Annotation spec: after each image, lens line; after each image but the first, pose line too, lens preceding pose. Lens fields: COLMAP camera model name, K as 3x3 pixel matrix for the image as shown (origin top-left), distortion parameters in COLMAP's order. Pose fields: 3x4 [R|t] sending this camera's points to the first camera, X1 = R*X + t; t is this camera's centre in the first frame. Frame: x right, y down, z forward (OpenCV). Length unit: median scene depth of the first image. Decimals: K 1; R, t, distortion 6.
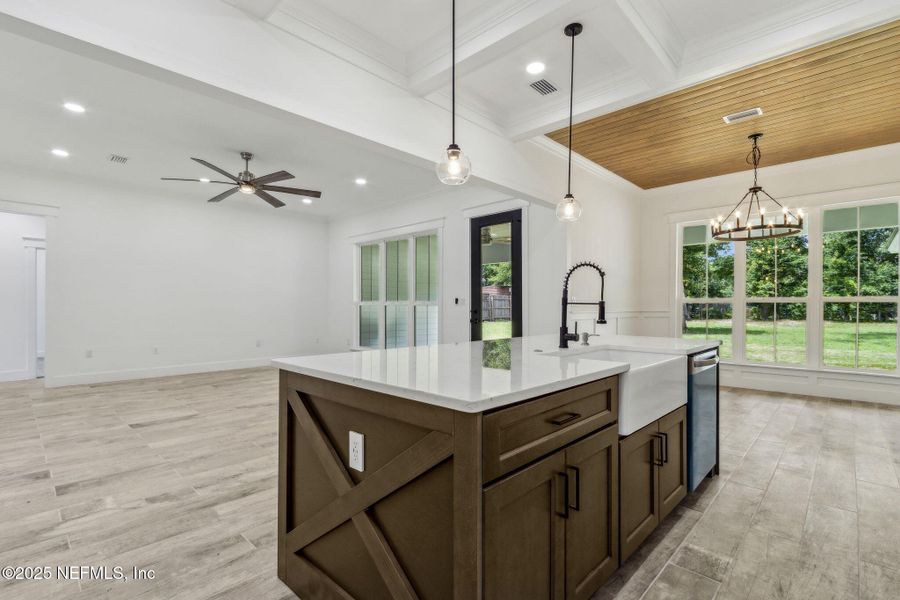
lens RADIAL K [[422.4, 0, 448.0], [0, 422.4, 305.6], [0, 0, 1]] dist [0.007522, -0.002241]
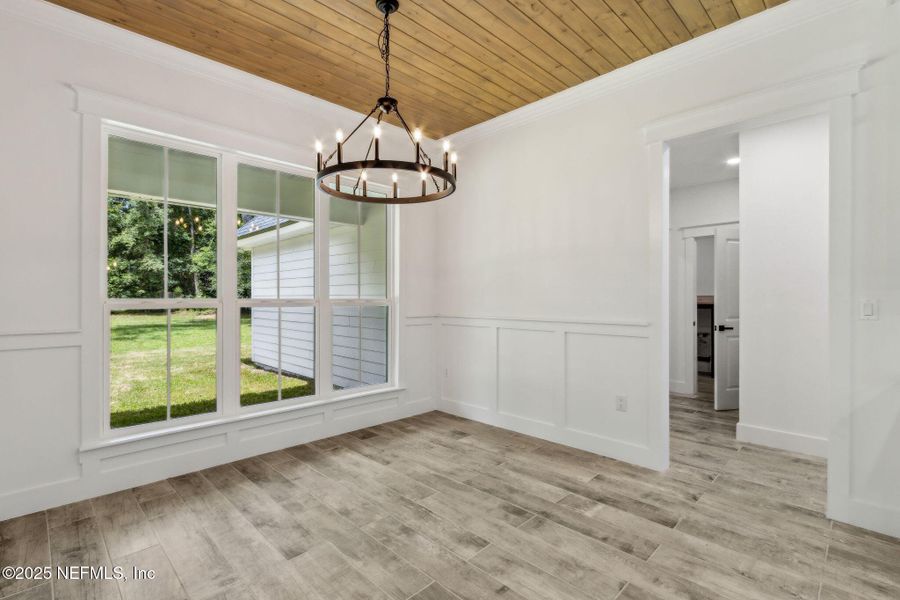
lens RADIAL K [[422.4, 0, 452.5], [0, 422.4, 298.7], [0, 0, 1]] dist [0.007522, -0.002241]
pose [[0.019422, -0.002064, 0.999809, 0.250364], [-0.004061, 0.999989, 0.002143, -0.036340], [-0.999803, -0.004102, 0.019413, 1.206041]]
